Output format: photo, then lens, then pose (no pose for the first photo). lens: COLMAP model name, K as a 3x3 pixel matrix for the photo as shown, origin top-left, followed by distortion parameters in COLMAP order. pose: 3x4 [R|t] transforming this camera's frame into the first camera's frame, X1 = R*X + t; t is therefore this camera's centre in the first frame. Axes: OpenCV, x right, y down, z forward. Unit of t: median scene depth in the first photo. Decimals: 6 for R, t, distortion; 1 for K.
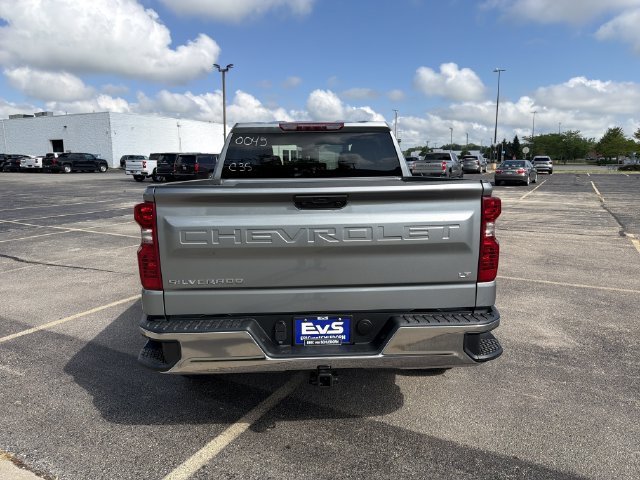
lens RADIAL K [[452.2, 0, 317.7], [0, 452.2, 241.3], [0, 0, 1]] dist [0.022217, -0.032165]
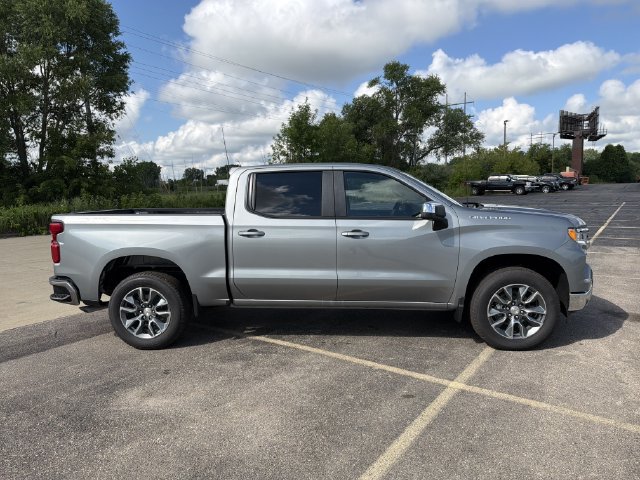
lens RADIAL K [[454.2, 0, 322.8], [0, 454.2, 231.1], [0, 0, 1]] dist [0.017855, -0.000571]
pose [[-0.122709, 0.100802, -0.987310, 0.278090], [-0.140342, 0.983069, 0.117812, -0.057647], [0.982470, 0.153018, -0.106484, 0.291026]]
